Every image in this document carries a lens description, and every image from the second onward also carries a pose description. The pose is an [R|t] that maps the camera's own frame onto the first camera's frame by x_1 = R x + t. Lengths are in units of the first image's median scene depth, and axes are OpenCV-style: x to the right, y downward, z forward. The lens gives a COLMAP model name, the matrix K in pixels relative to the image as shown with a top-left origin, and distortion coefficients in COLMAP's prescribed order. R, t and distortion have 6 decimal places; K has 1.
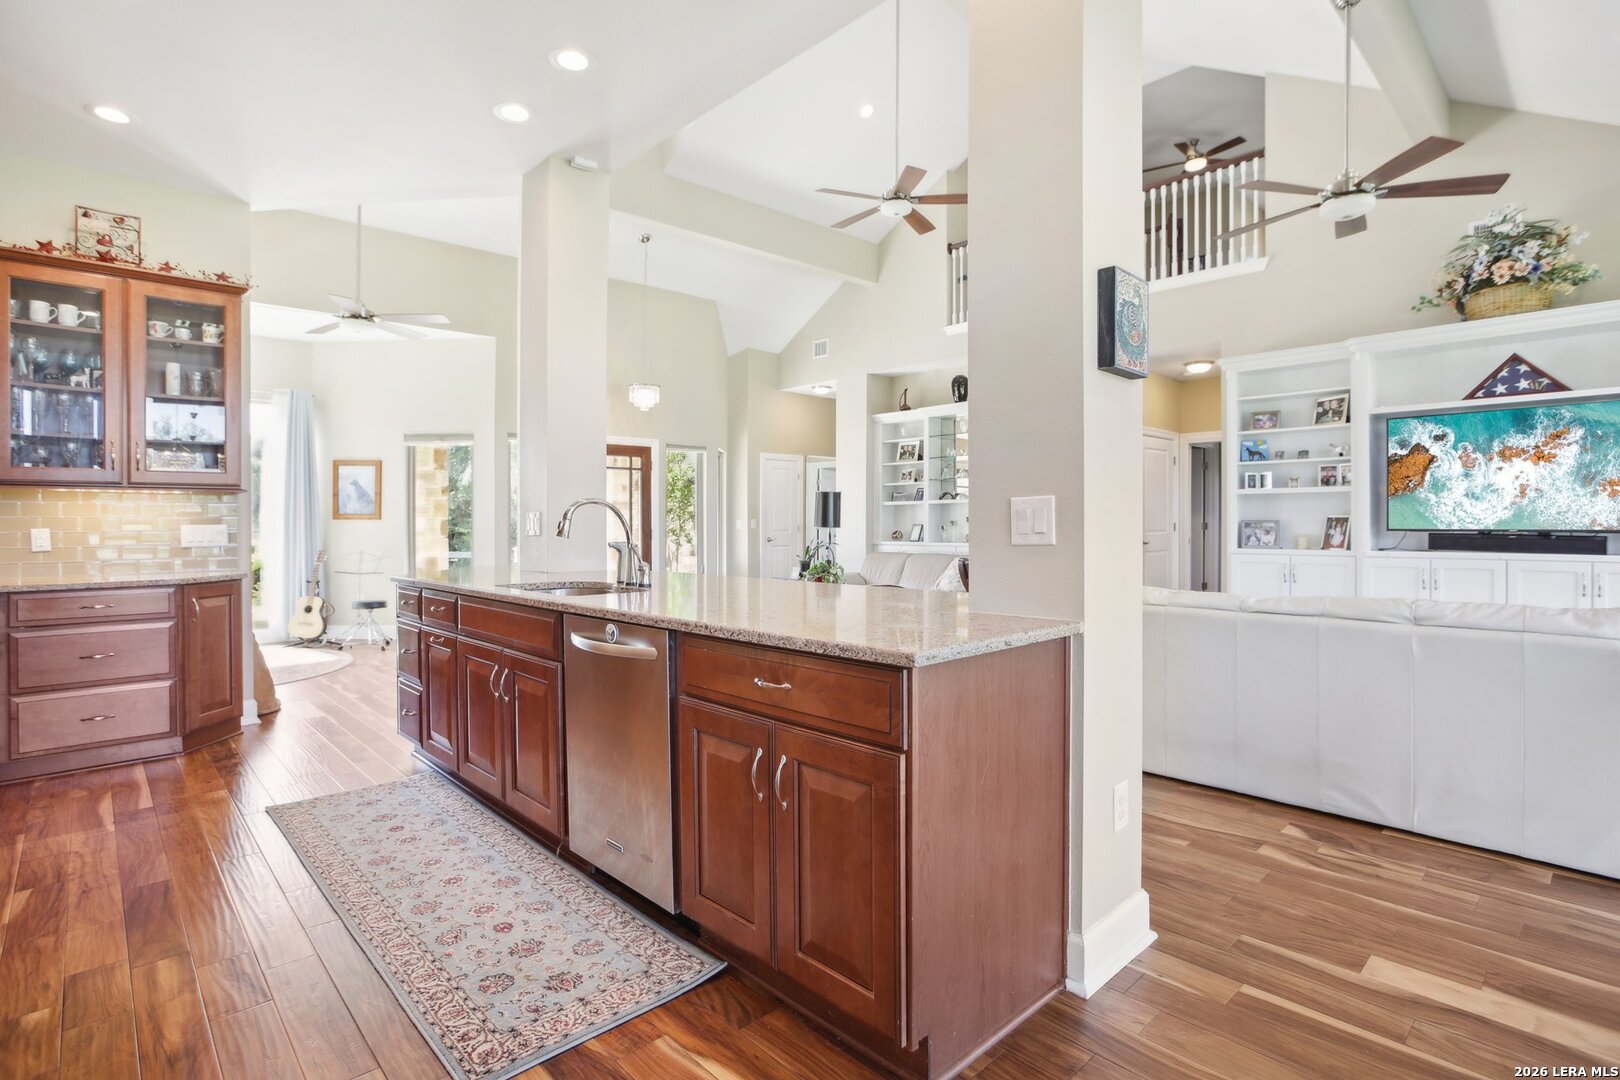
lens RADIAL K [[789.2, 0, 809.1], [0, 789.2, 533.7], [0, 0, 1]] dist [-0.055832, 0.019332]
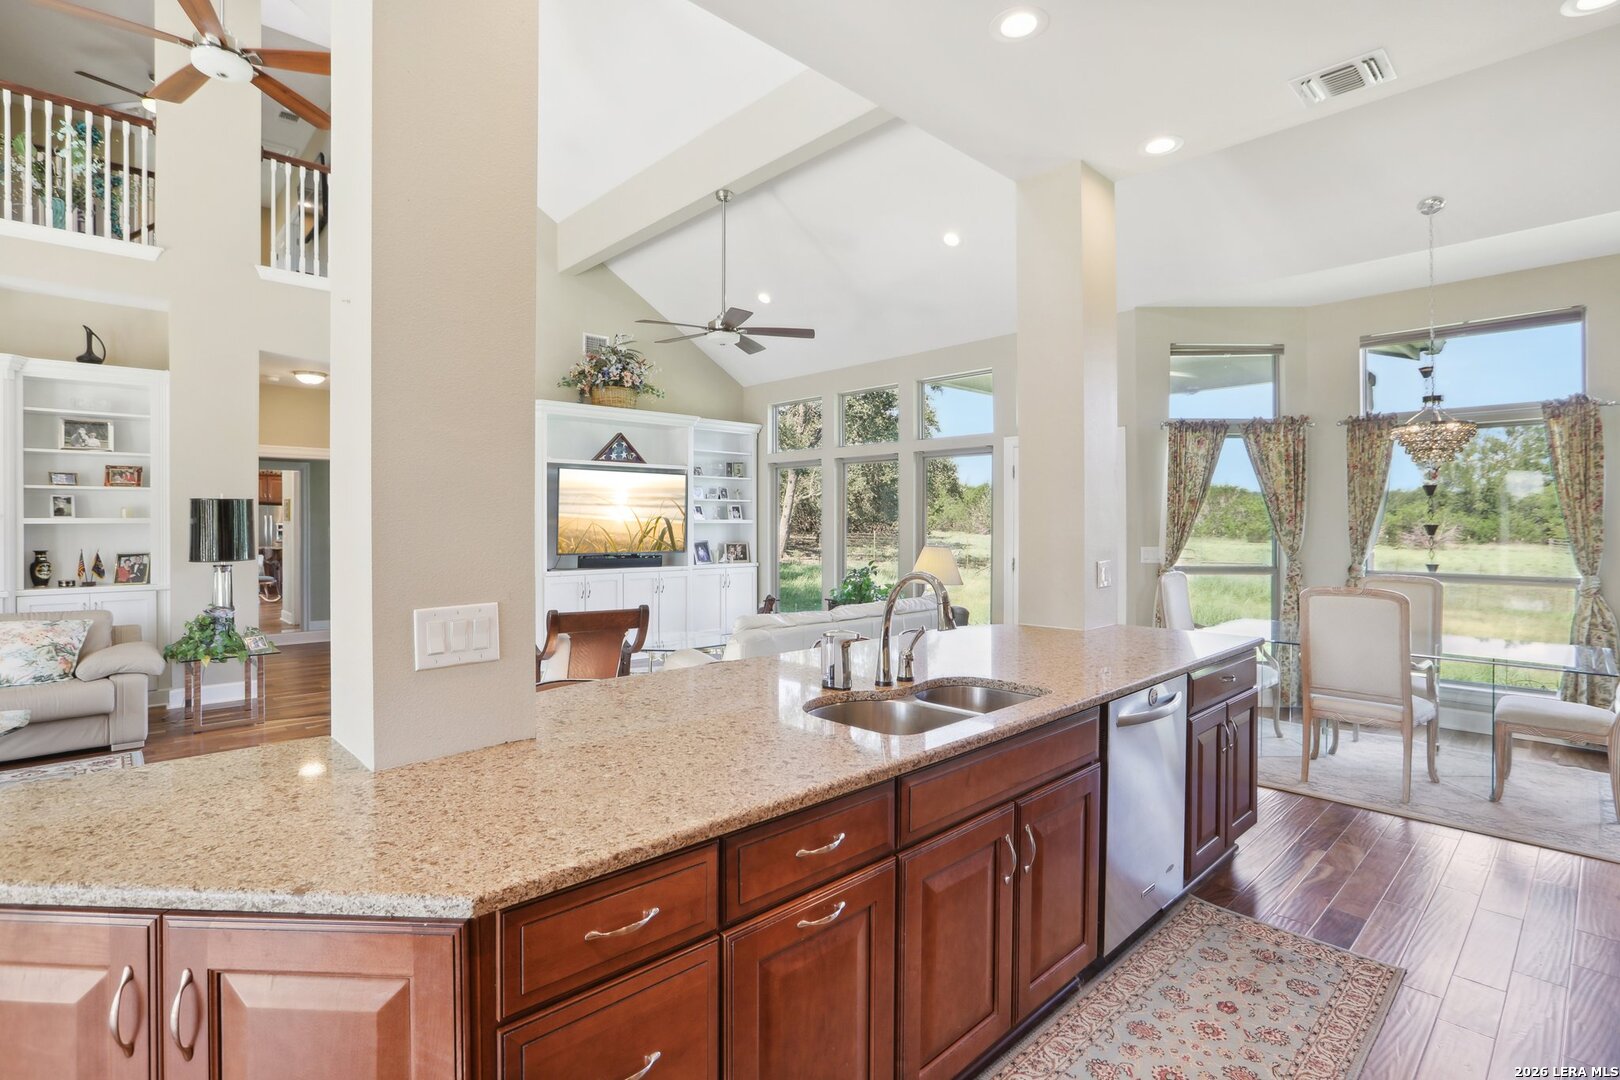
lens RADIAL K [[787.2, 0, 807.9], [0, 787.2, 530.6], [0, 0, 1]] dist [-0.052822, 0.023206]
pose [[0.000382, -0.008785, 0.999961, -0.607432], [0.010842, 0.999903, 0.008780, -0.056399], [-0.999941, 0.010838, 0.000477, 0.637937]]
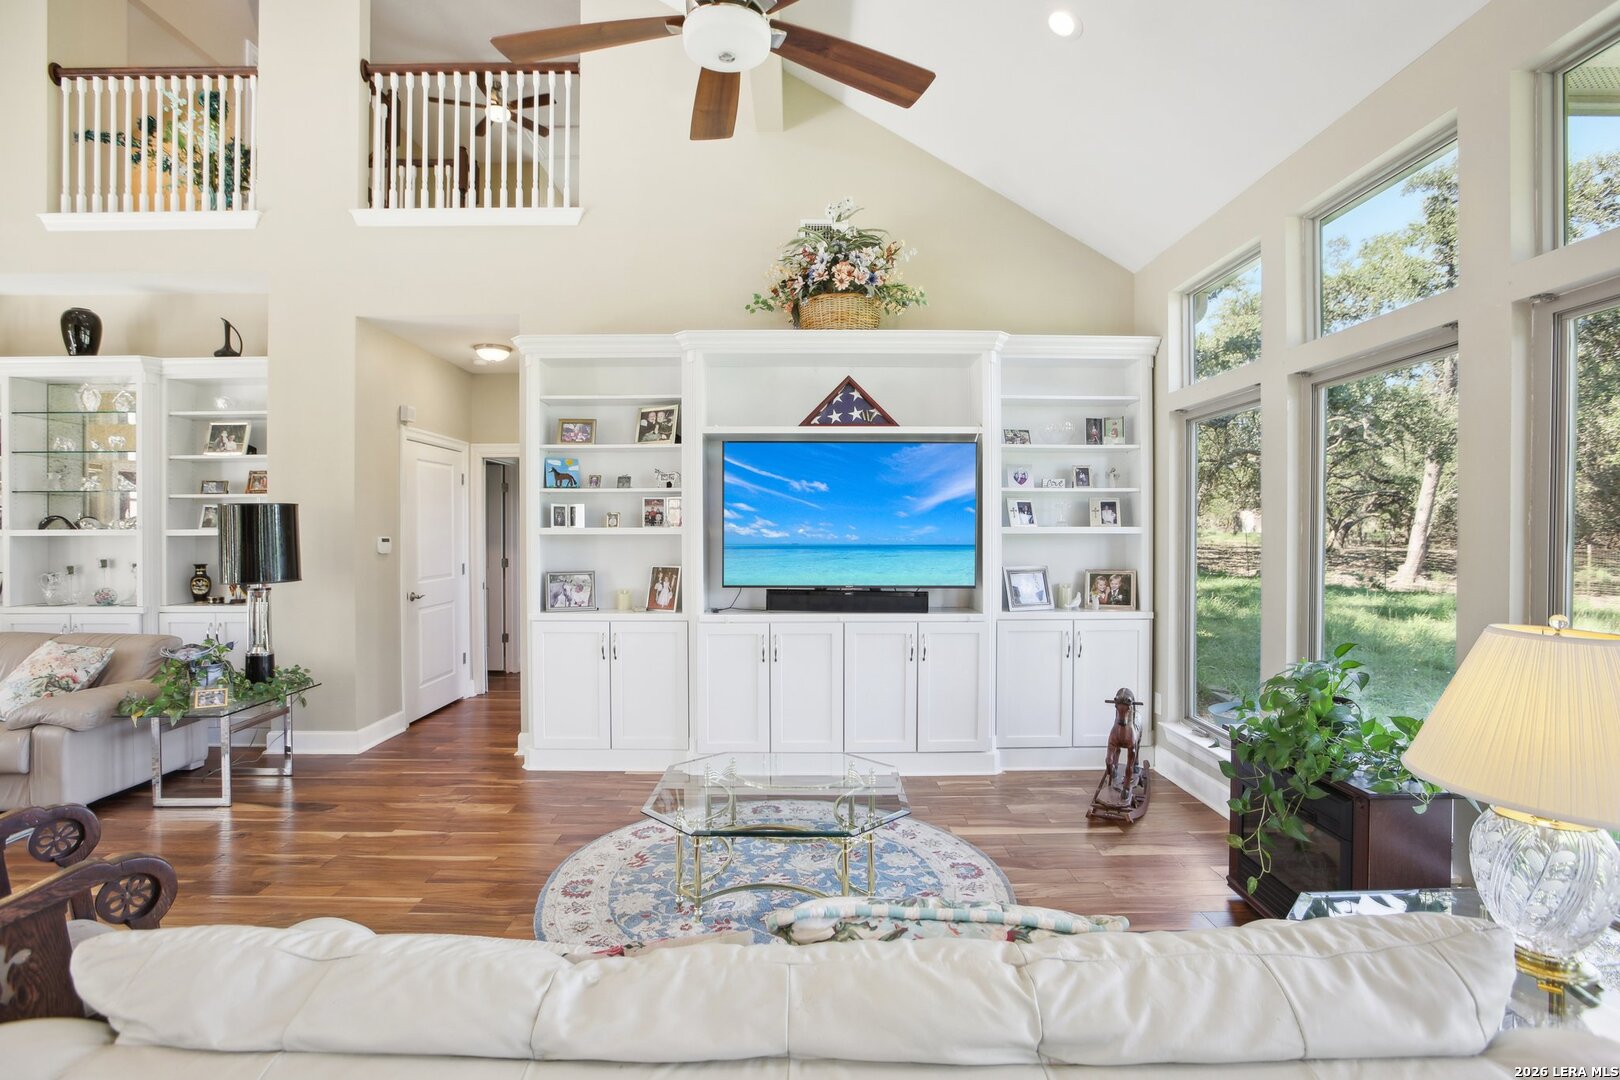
lens RADIAL K [[789.2, 0, 809.1], [0, 789.2, 533.7], [0, 0, 1]] dist [-0.055832, 0.019332]
pose [[0.674994, -0.000364, 0.737823, 0.248916], [0.009834, 0.999915, -0.008503, -0.054546], [-0.737758, 0.012995, 0.674940, 0.442511]]
